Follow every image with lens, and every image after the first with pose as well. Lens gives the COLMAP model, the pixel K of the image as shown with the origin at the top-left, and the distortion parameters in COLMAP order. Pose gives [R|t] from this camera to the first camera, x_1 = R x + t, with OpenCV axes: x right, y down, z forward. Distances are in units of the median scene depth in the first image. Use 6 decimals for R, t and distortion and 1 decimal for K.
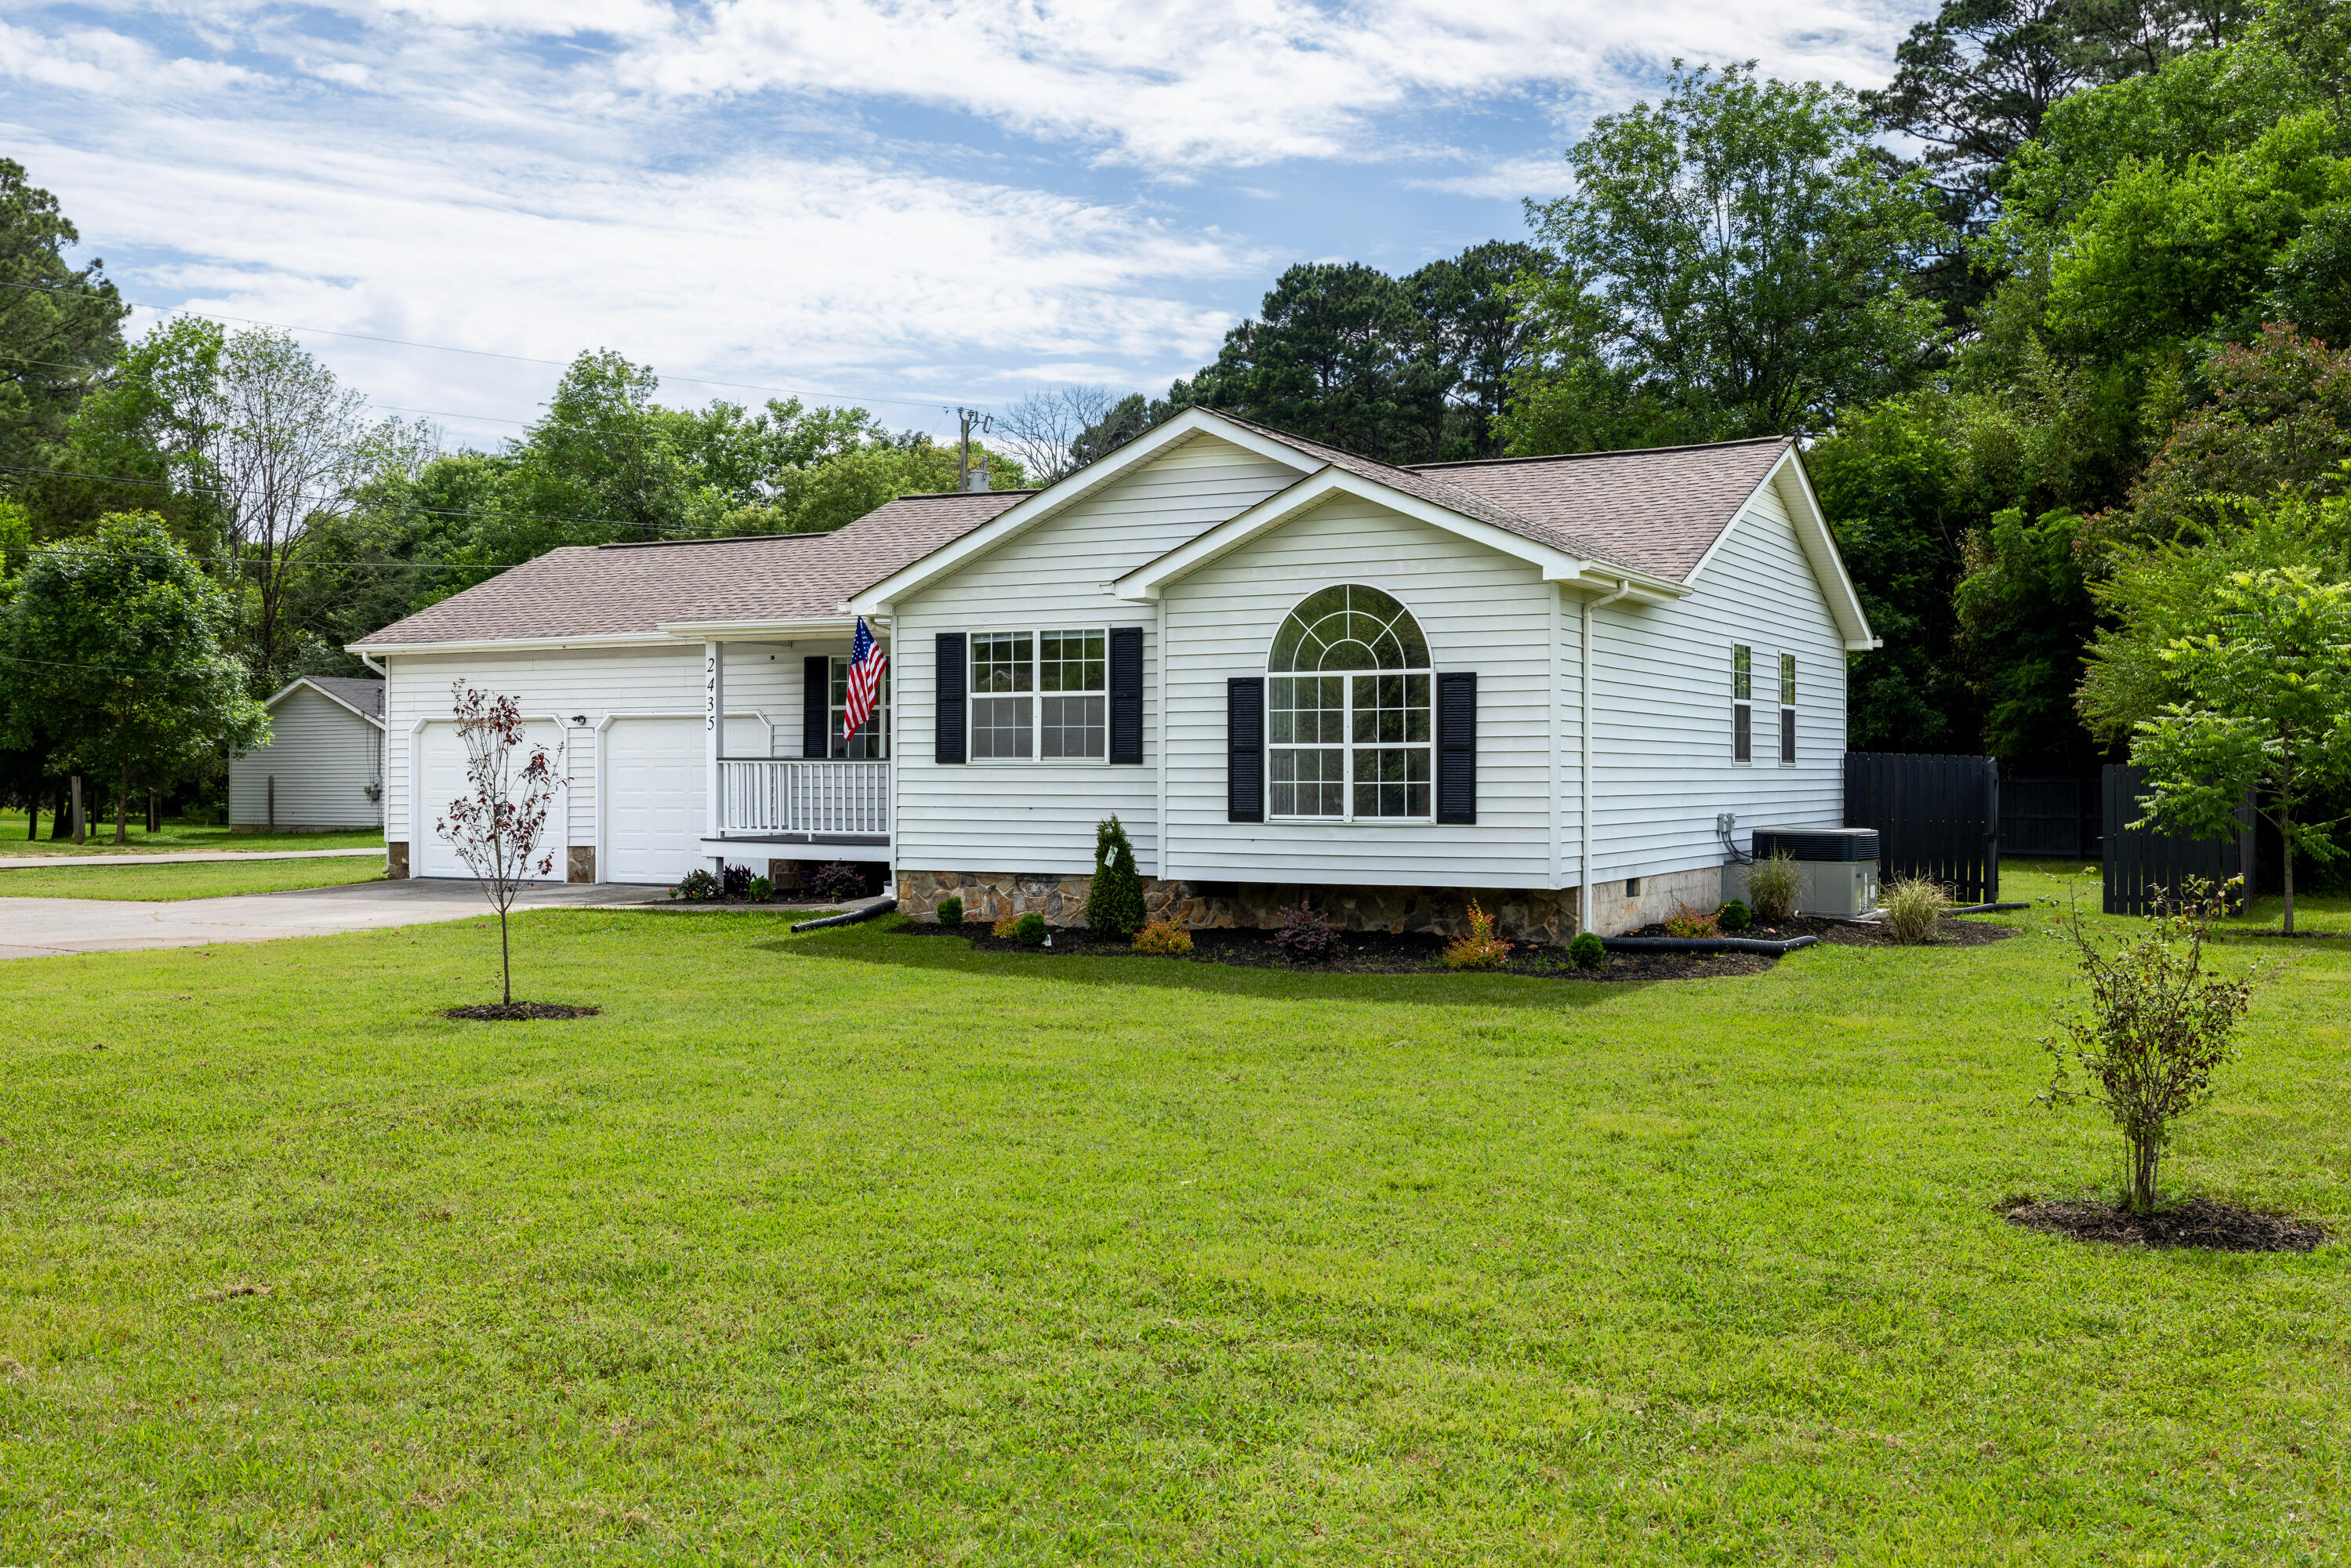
lens RADIAL K [[2244.8, 0, 1217.5], [0, 2244.8, 779.0], [0, 0, 1]] dist [-0.005322, -0.002844]
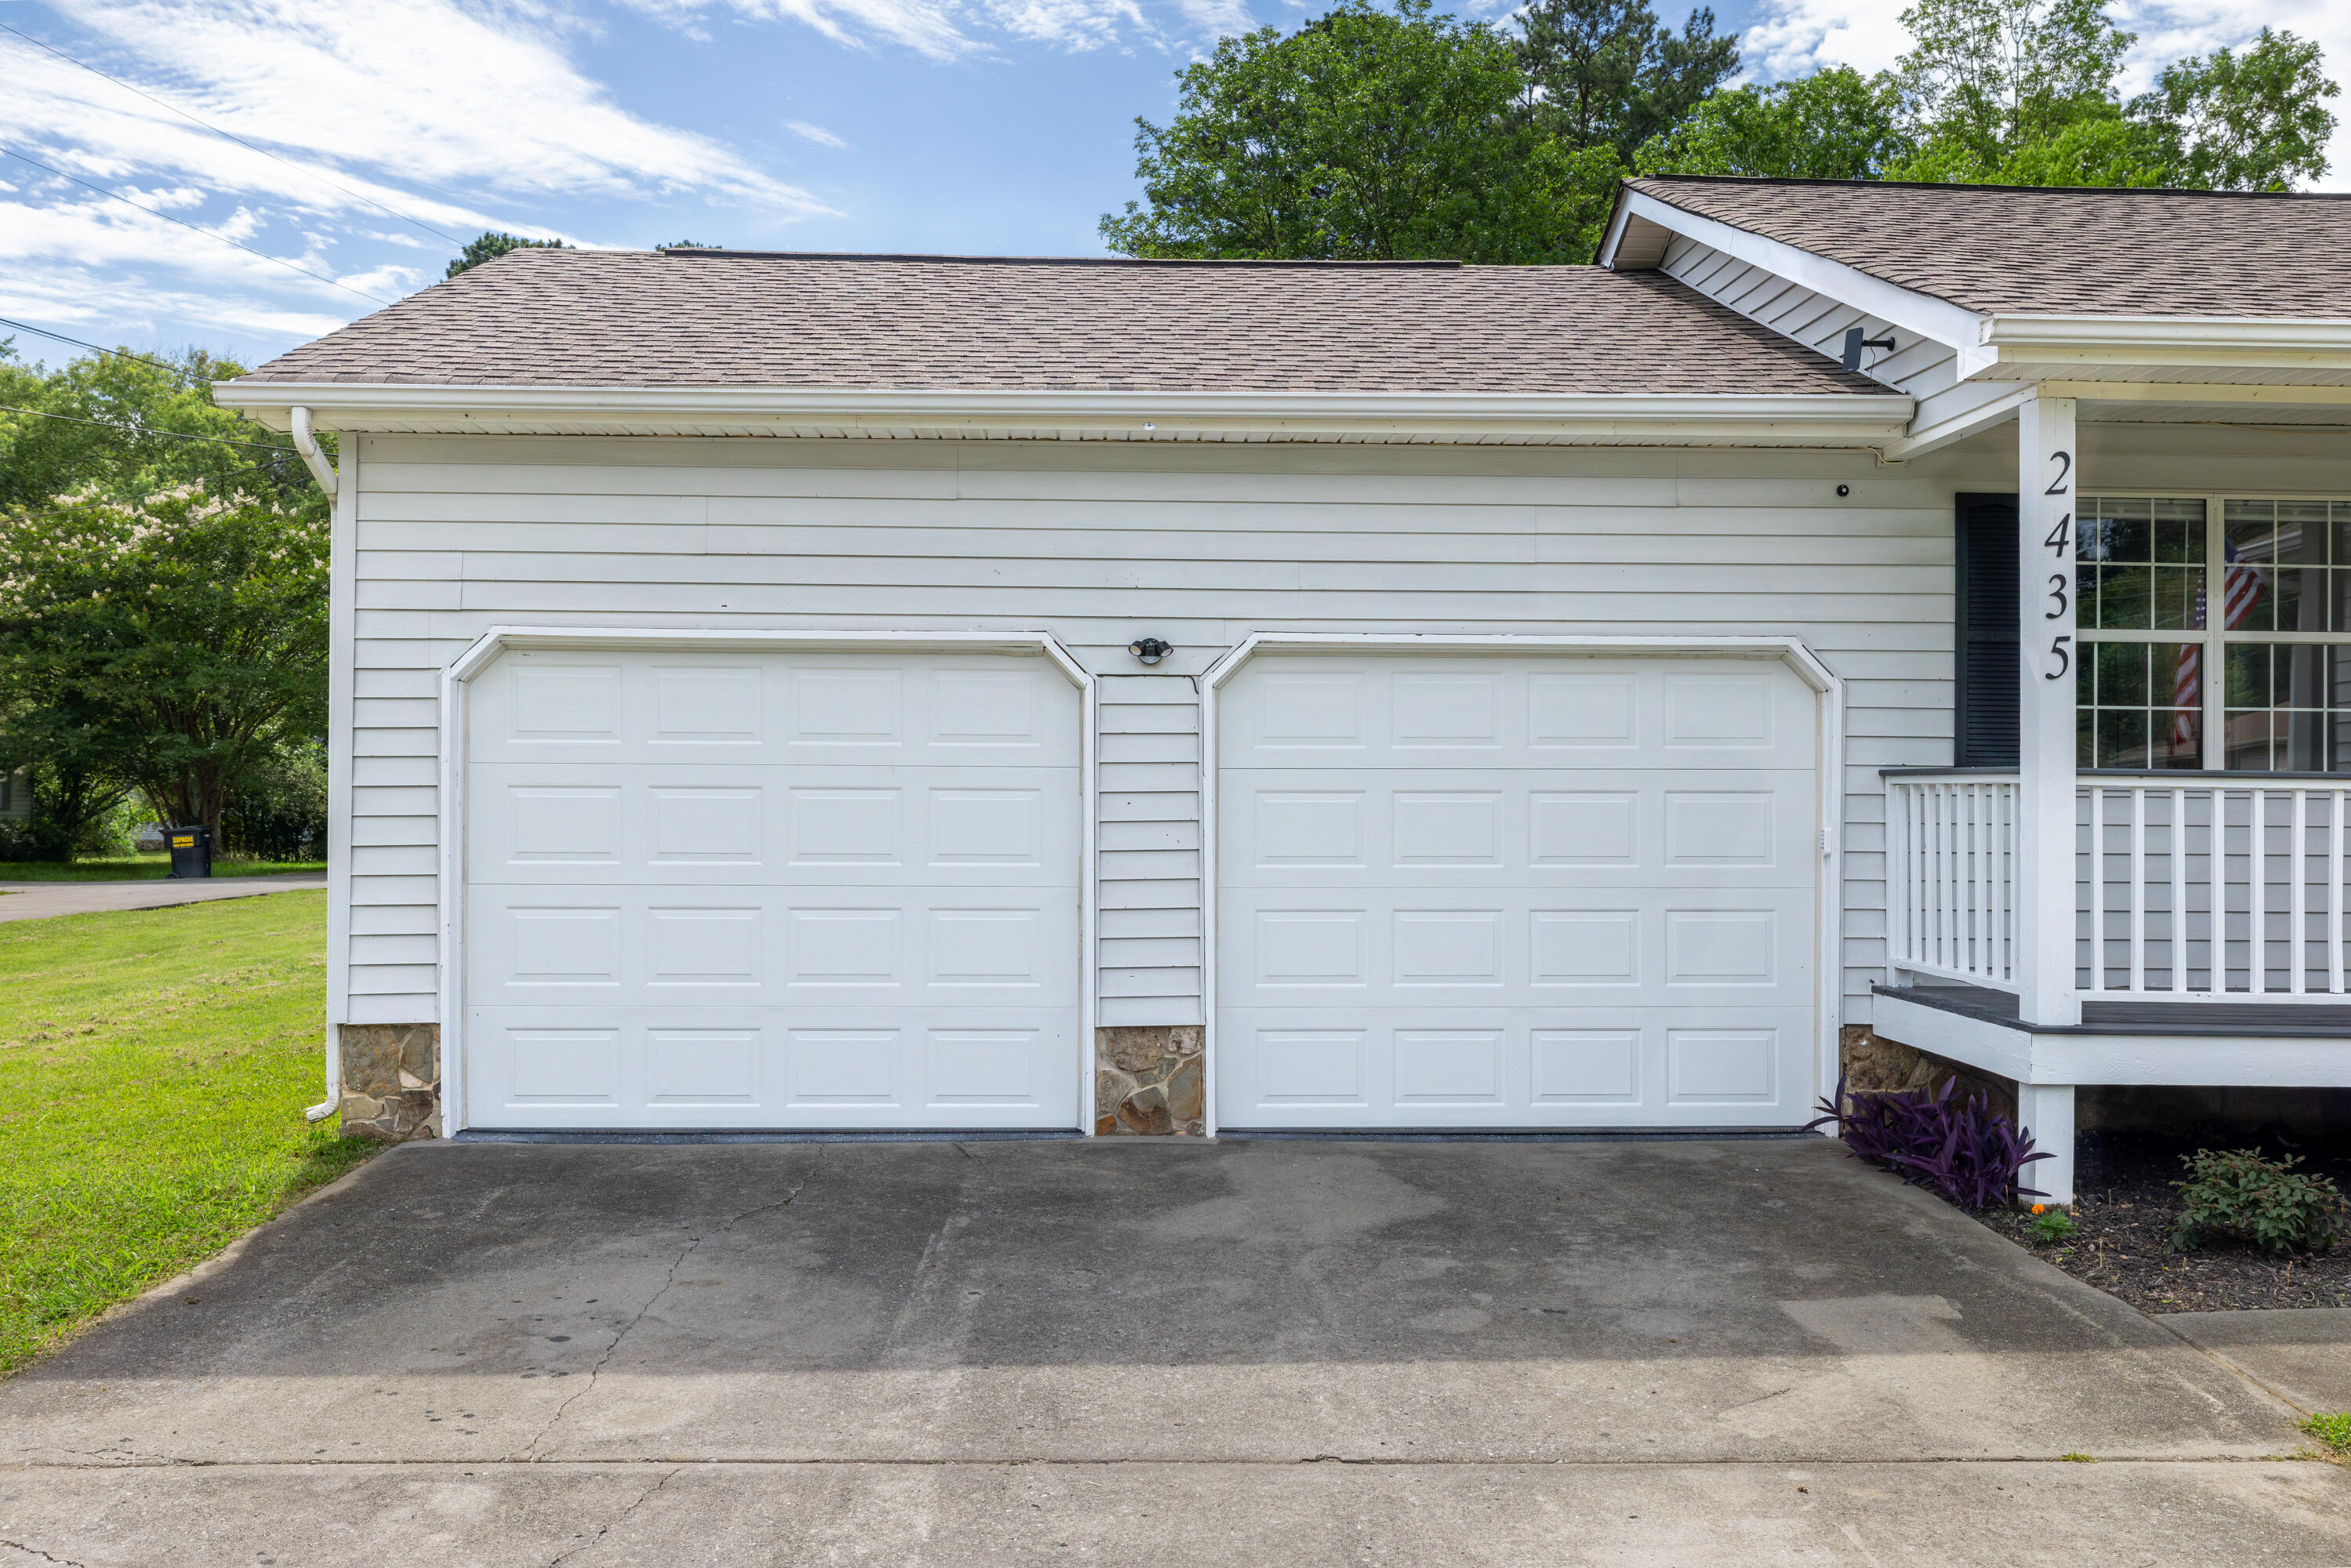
lens RADIAL K [[1920.0, 0, 1161.8], [0, 1920.0, 778.0], [0, 0, 1]] dist [-0.000465, -0.006036]
pose [[0.876444, 0.007335, 0.481448, -0.561850], [-0.003721, 0.999957, -0.008462, -0.006517], [-0.481490, 0.005625, 0.876434, 0.996802]]
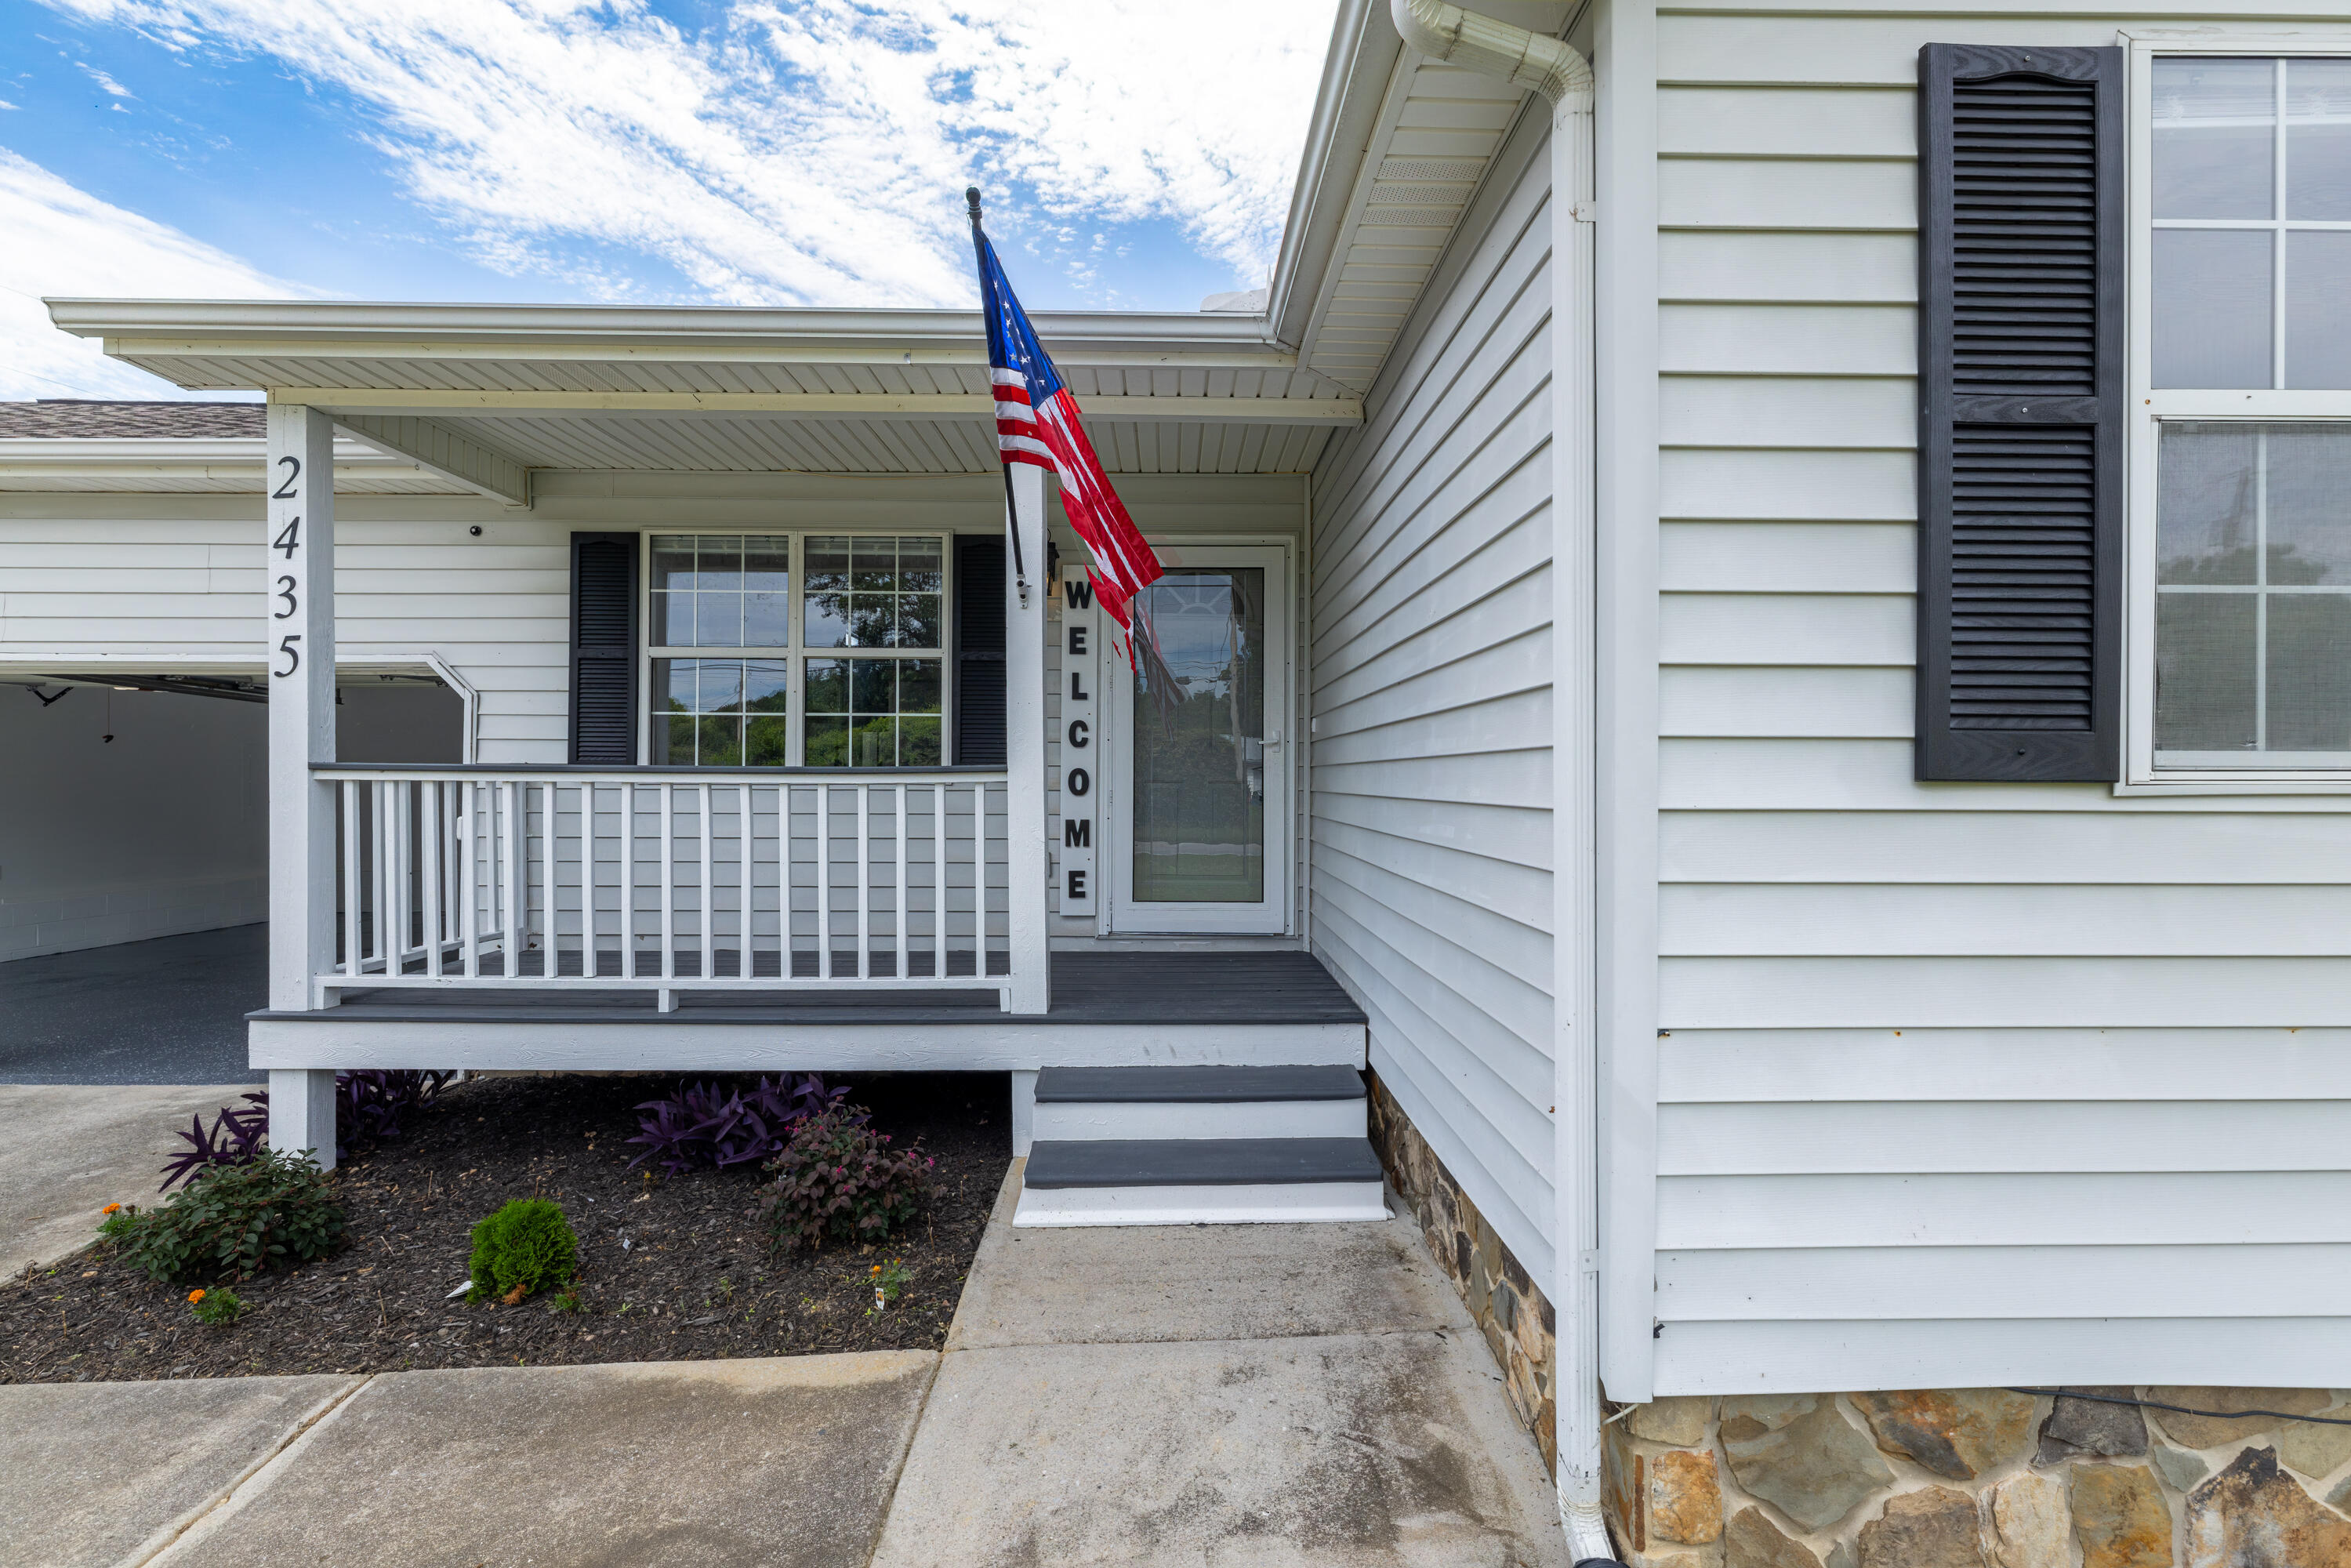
lens RADIAL K [[1022.1, 0, 1175.5], [0, 1022.1, 784.0], [0, 0, 1]] dist [0.001025, 0.000182]
pose [[0.882463, 0.001231, 0.470381, -0.219646], [0.000849, 0.999991, -0.004211, -0.006897], [-0.470382, 0.004115, 0.882454, 0.977008]]
